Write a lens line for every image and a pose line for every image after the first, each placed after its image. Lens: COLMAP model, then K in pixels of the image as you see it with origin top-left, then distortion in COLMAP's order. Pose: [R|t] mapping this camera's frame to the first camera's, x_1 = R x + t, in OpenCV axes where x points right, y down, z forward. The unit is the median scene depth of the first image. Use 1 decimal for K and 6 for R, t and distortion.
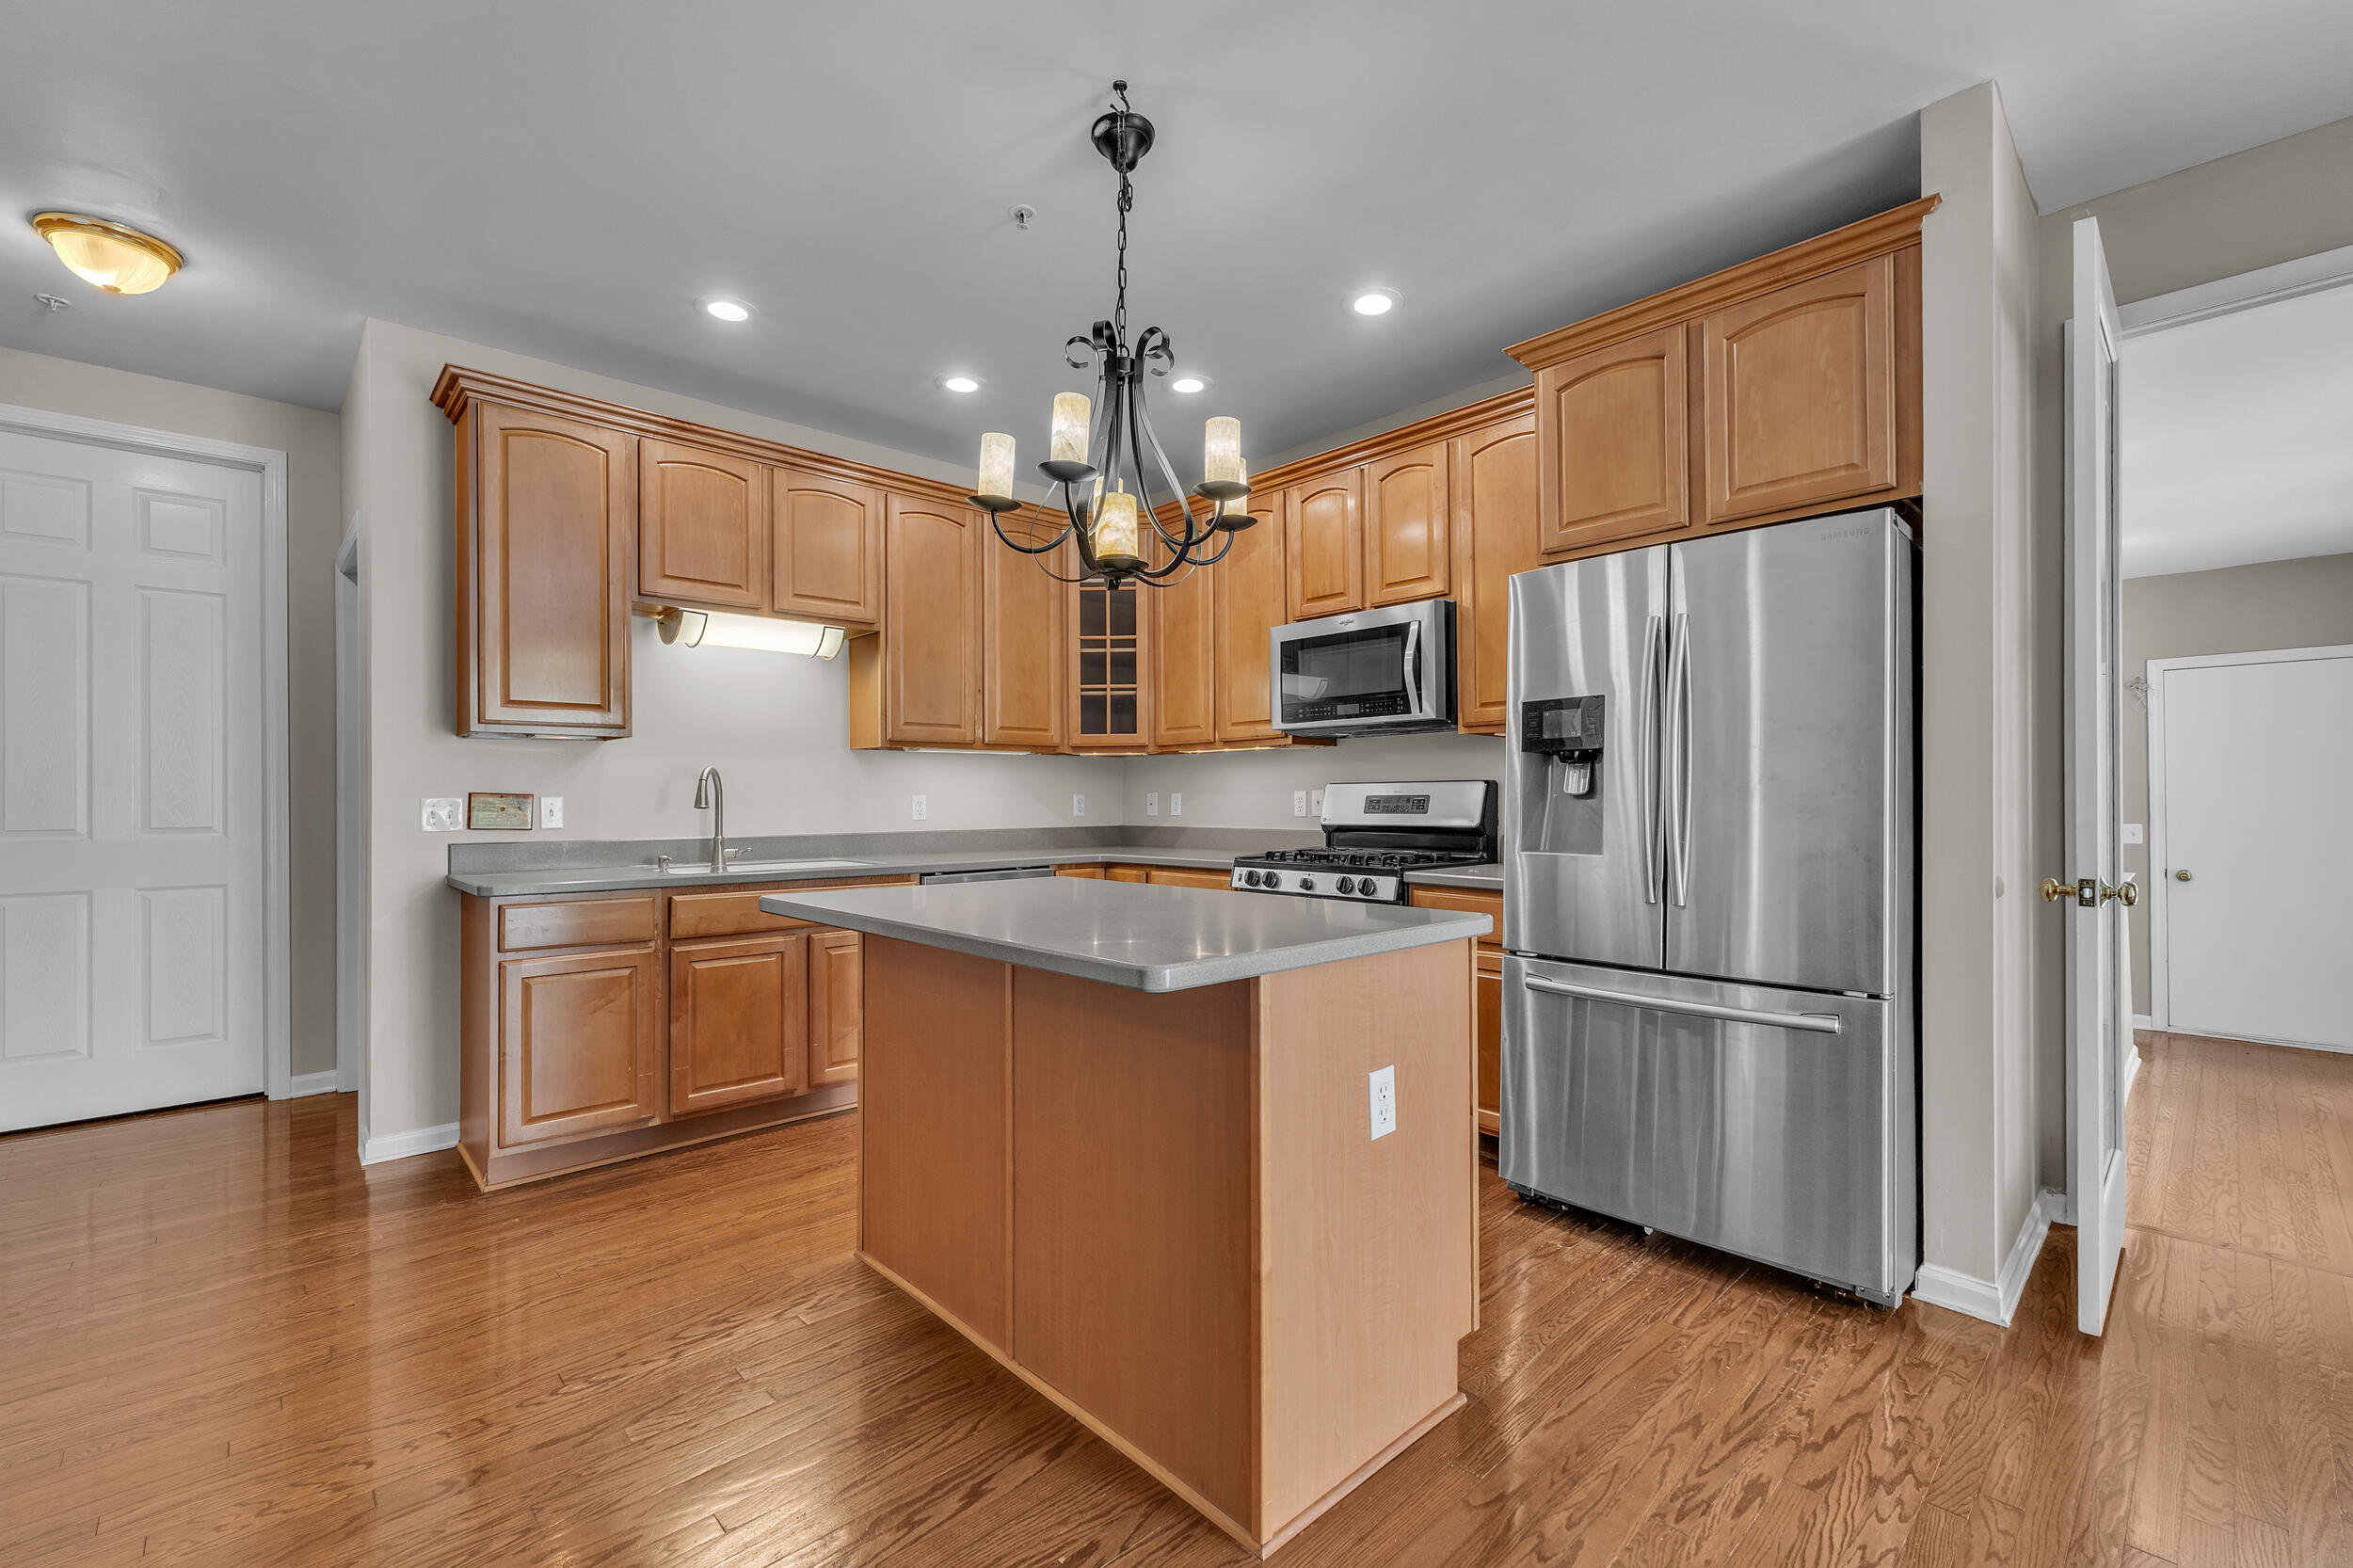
lens RADIAL K [[1004.3, 0, 1181.9], [0, 1004.3, 795.6], [0, 0, 1]] dist [0.001982, 0.000384]
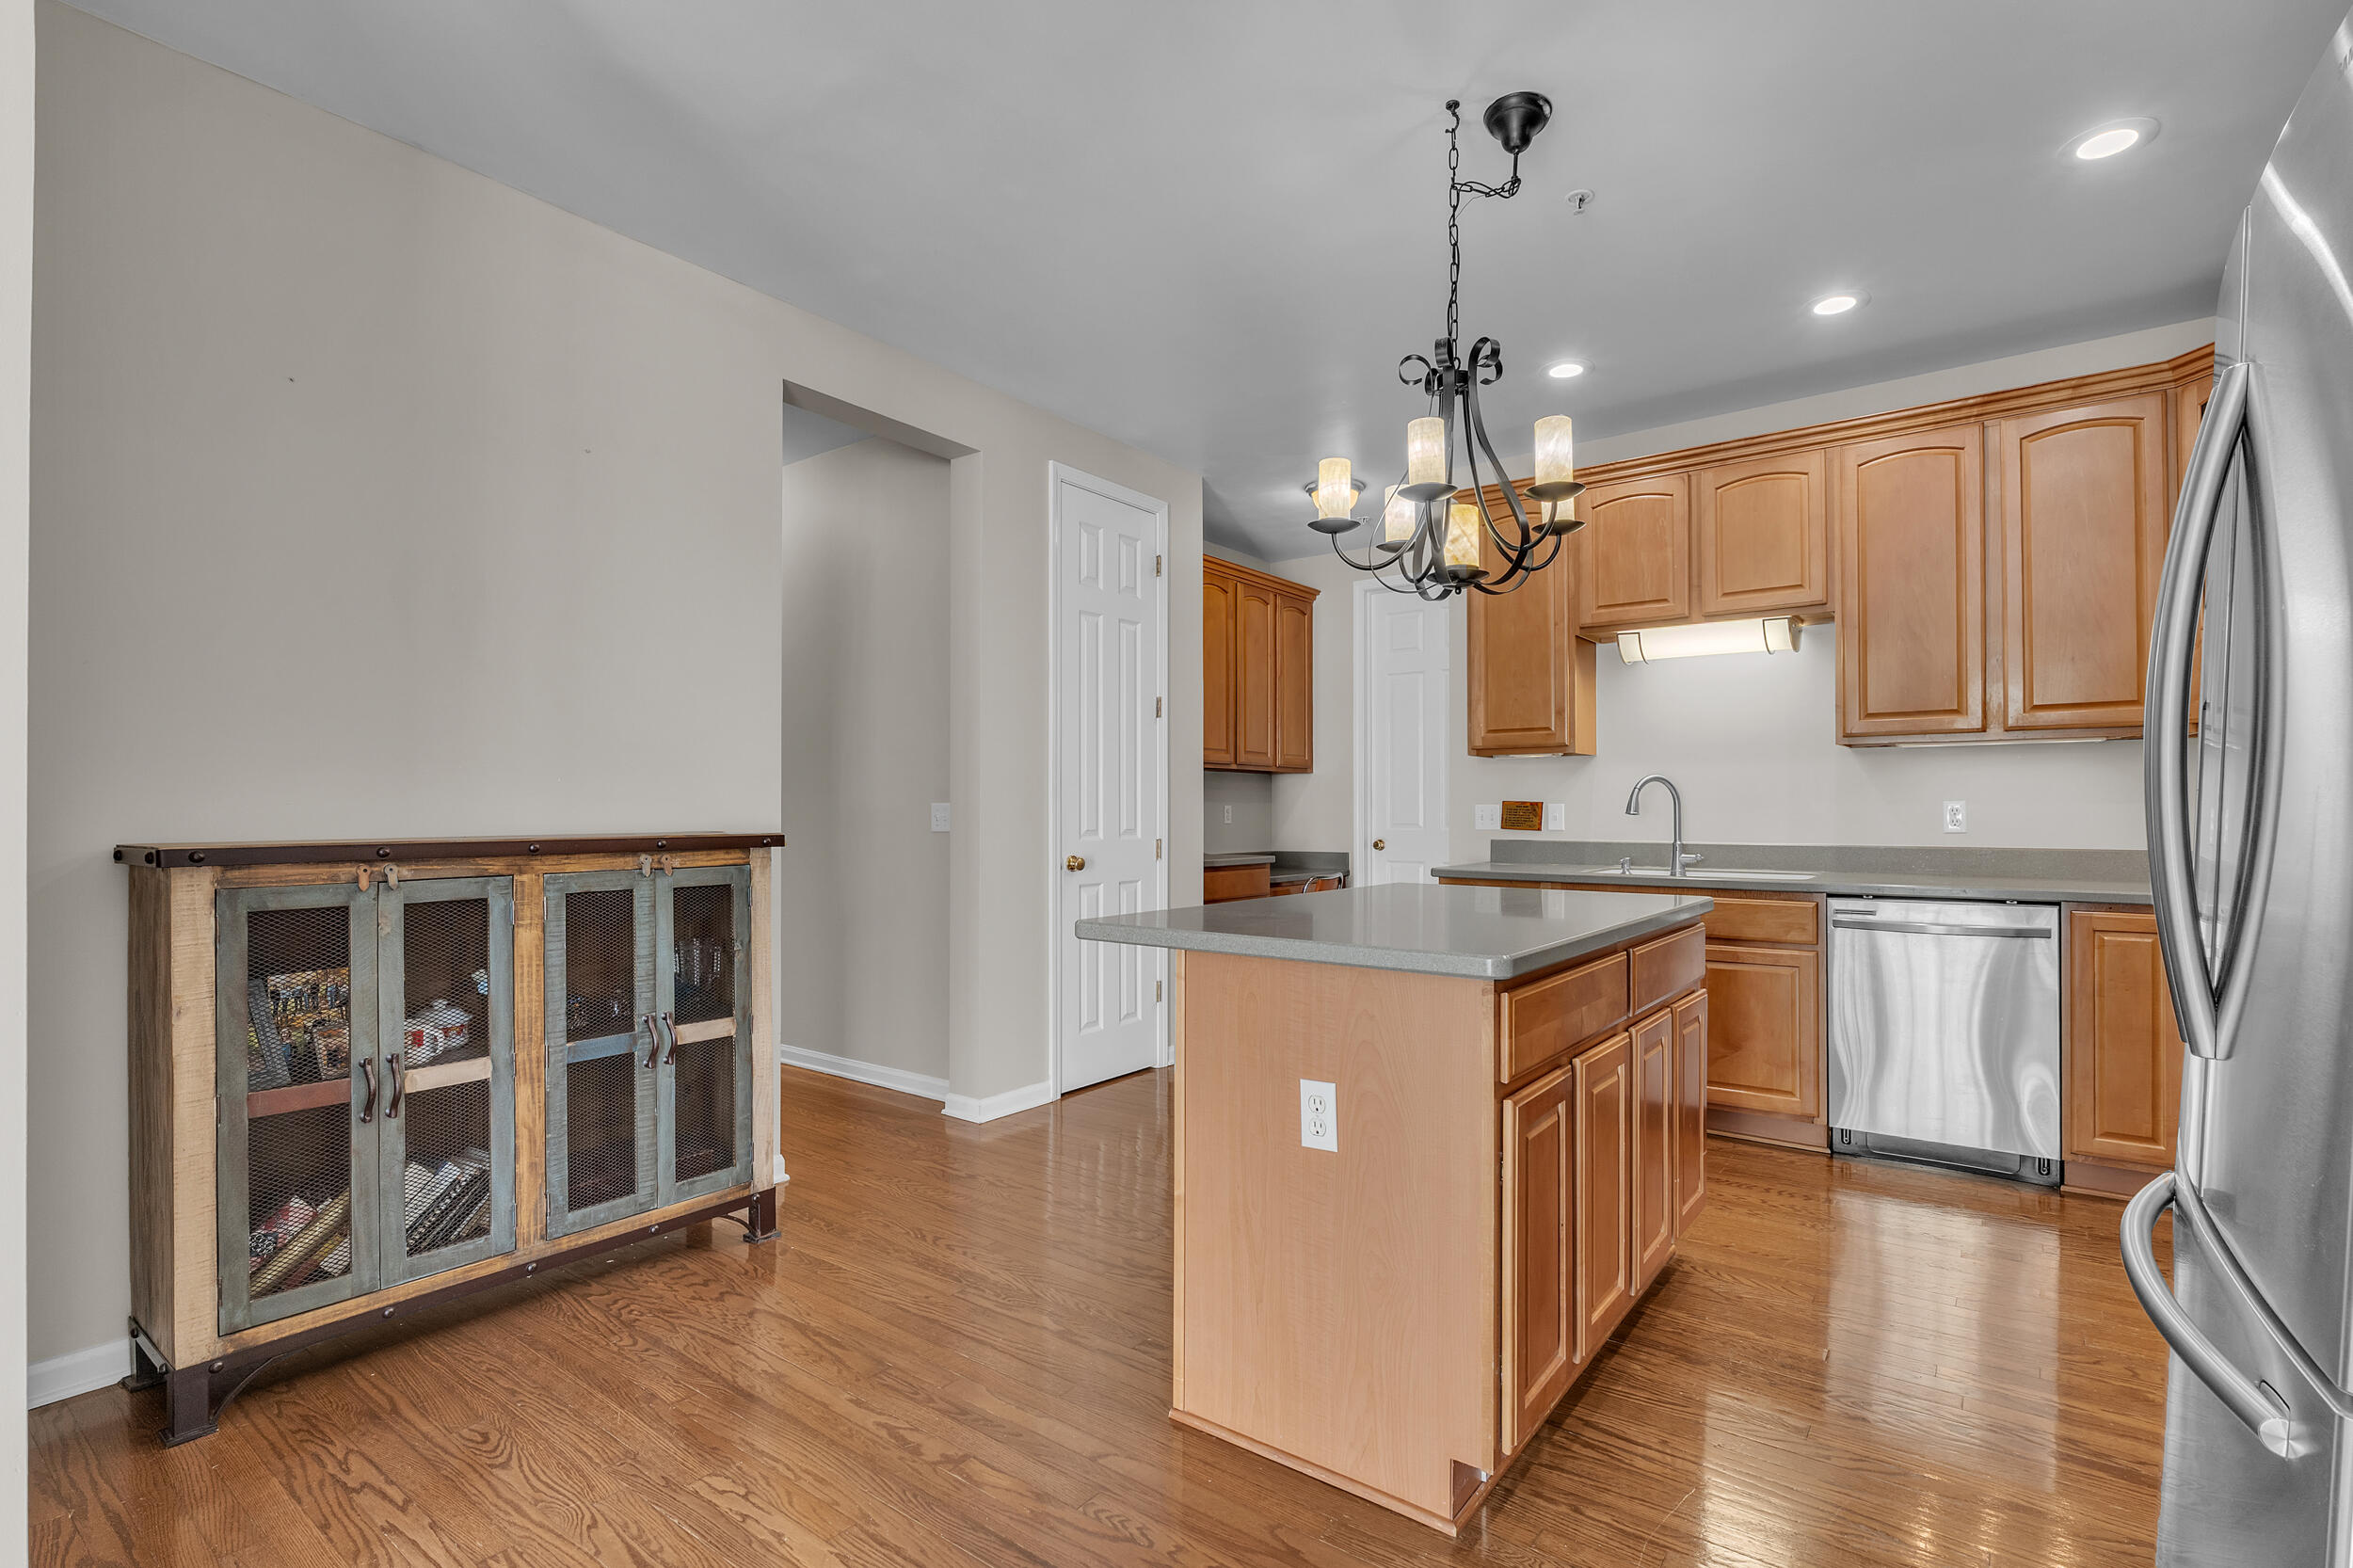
lens RADIAL K [[1101.2, 0, 1185.4], [0, 1101.2, 795.4], [0, 0, 1]] dist [-0.012592, 0.000374]
pose [[0.161218, -0.008616, -0.986881, 0.574304], [0.004112, 0.999959, -0.008059, -0.000364], [0.986910, -0.002759, 0.161246, 0.320903]]
